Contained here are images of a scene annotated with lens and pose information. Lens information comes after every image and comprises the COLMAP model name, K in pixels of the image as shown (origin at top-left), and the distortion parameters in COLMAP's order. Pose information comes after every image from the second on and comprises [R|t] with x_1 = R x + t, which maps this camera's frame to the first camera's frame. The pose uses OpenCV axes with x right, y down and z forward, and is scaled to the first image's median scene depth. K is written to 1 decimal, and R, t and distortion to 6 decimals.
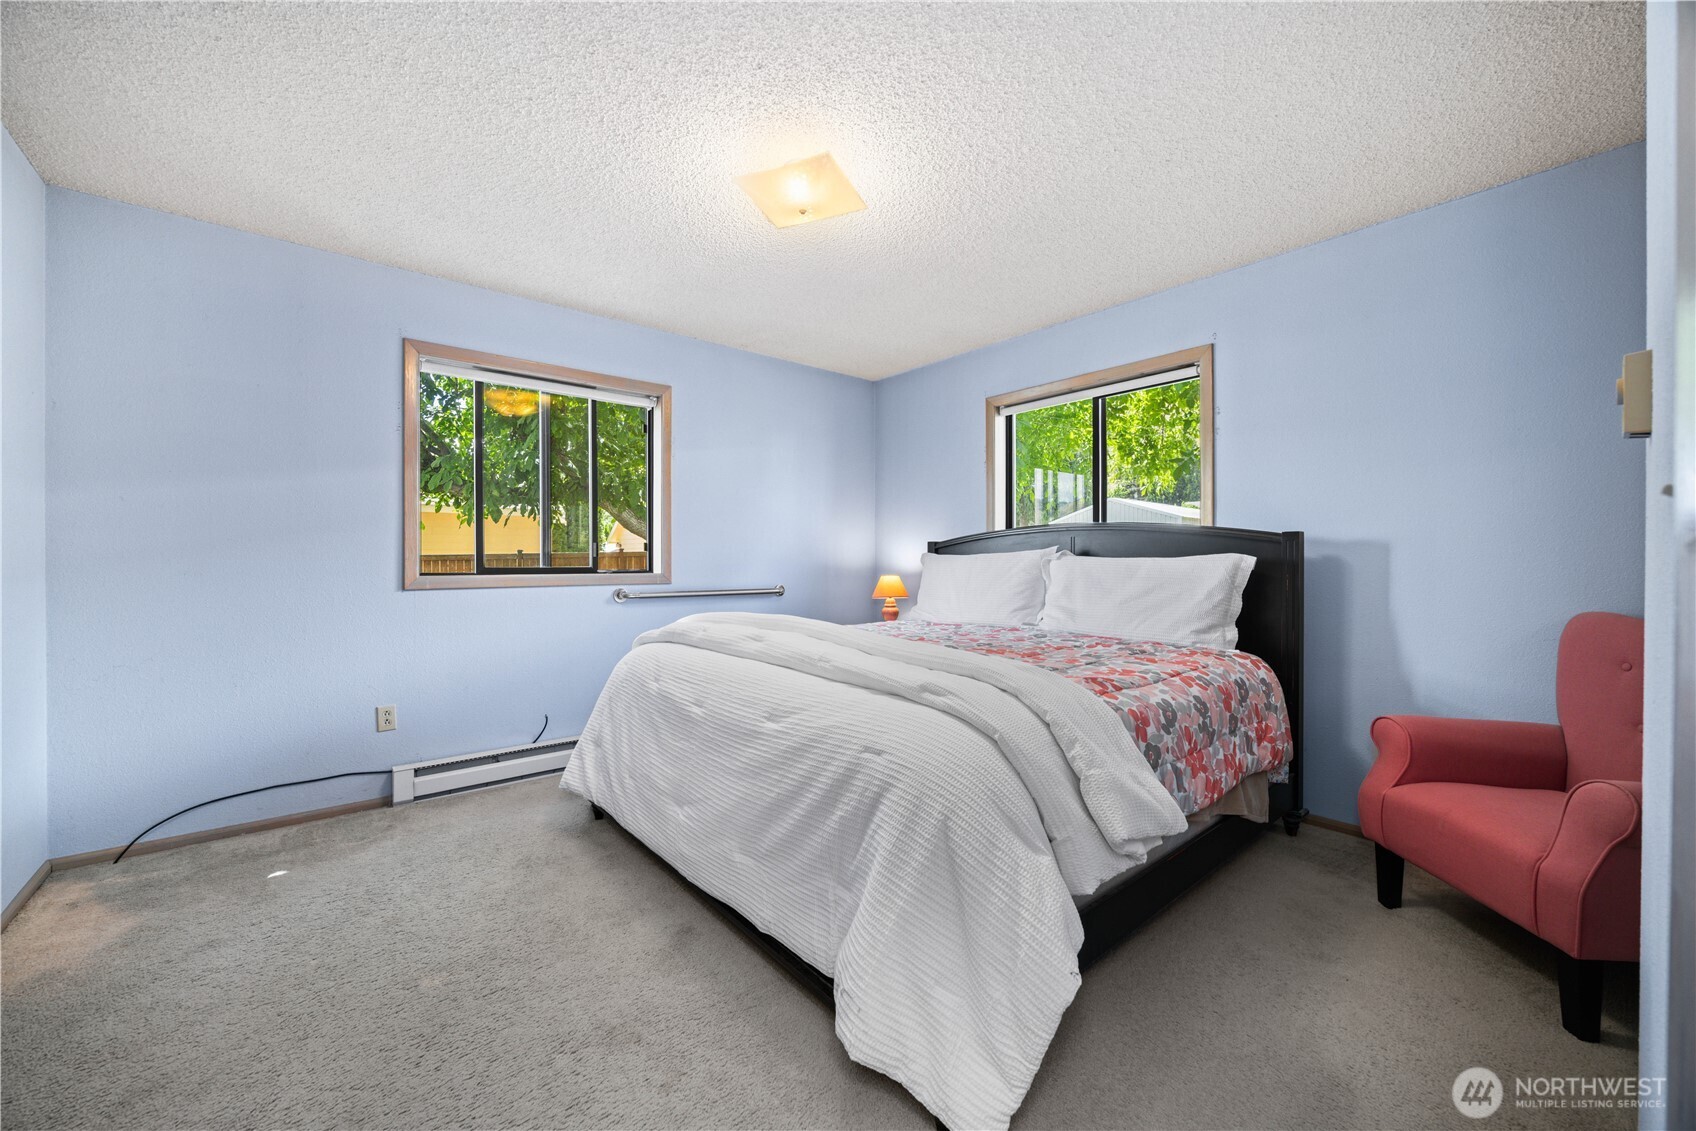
lens RADIAL K [[646.9, 0, 848.0], [0, 646.9, 565.5], [0, 0, 1]] dist [-0.003053, -0.000338]
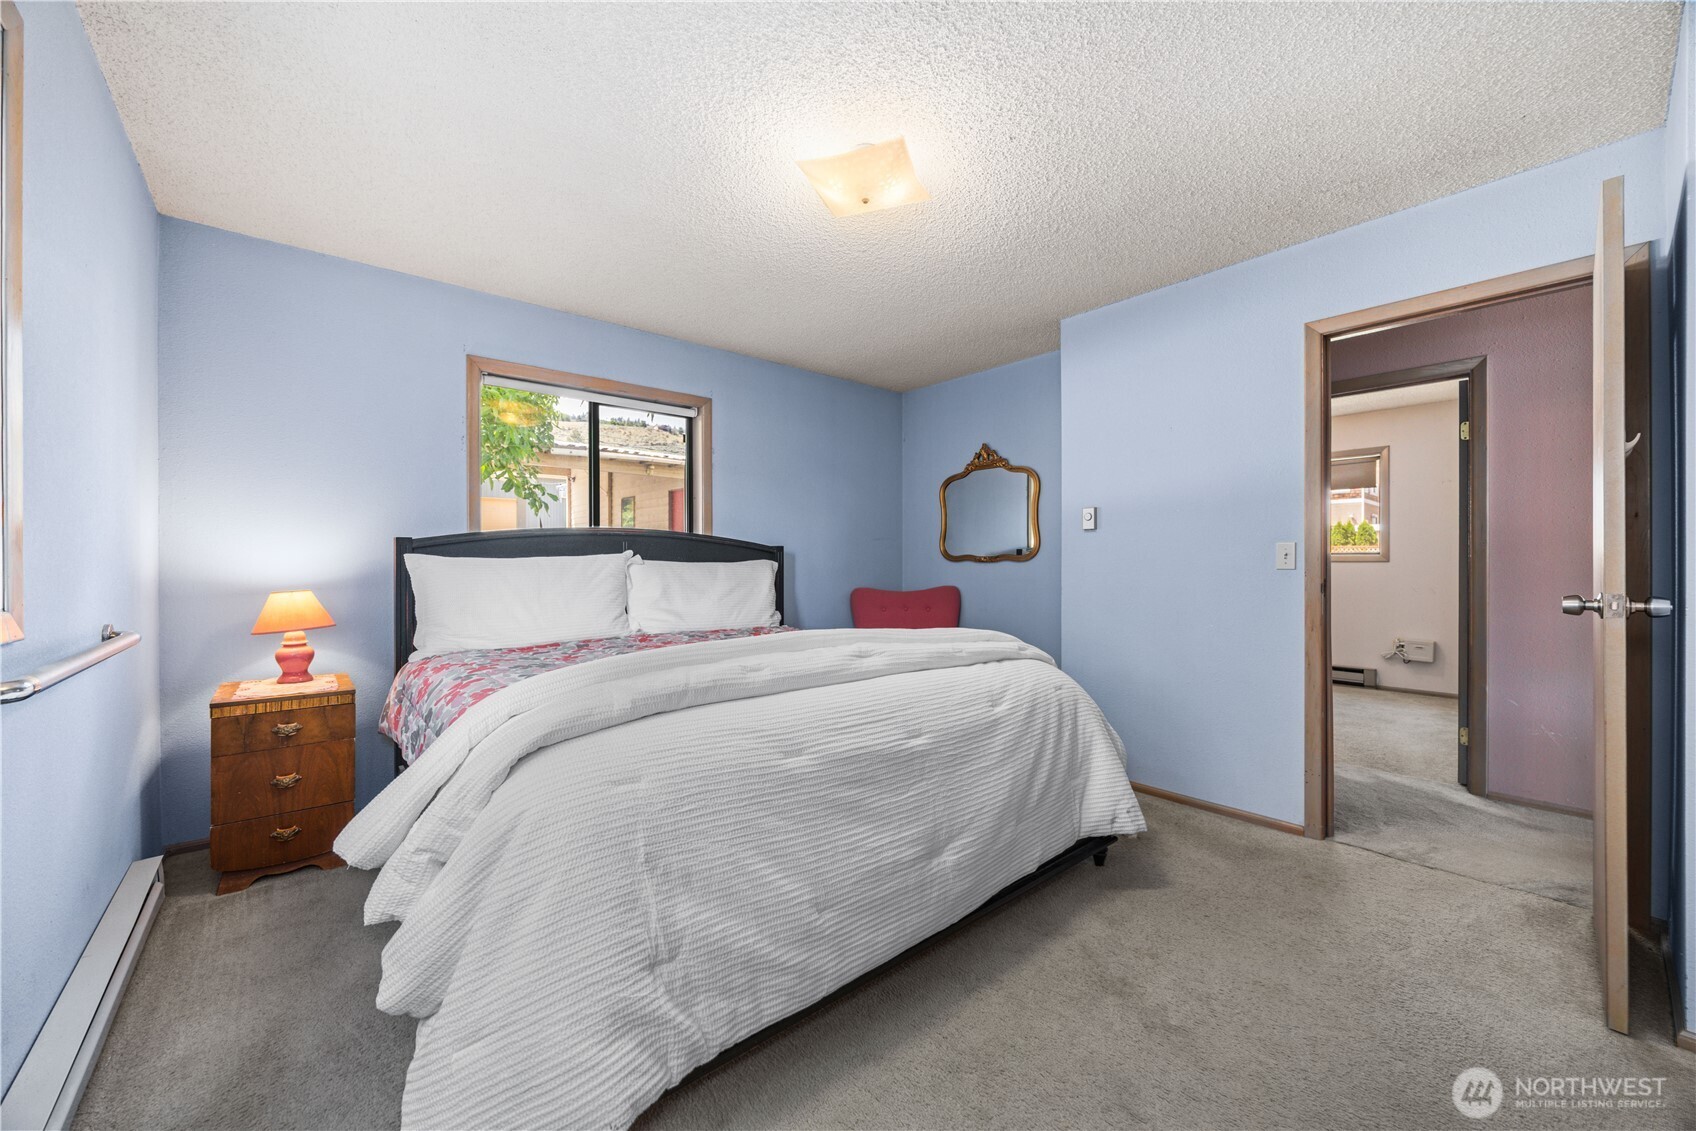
lens RADIAL K [[646.9, 0, 848.0], [0, 646.9, 565.5], [0, 0, 1]] dist [-0.003053, -0.000338]
pose [[-0.008203, -0.005315, 0.999952, -0.839570], [0.012020, 0.999913, 0.005413, -0.010511], [-0.999894, 0.012064, -0.008138, 0.849698]]
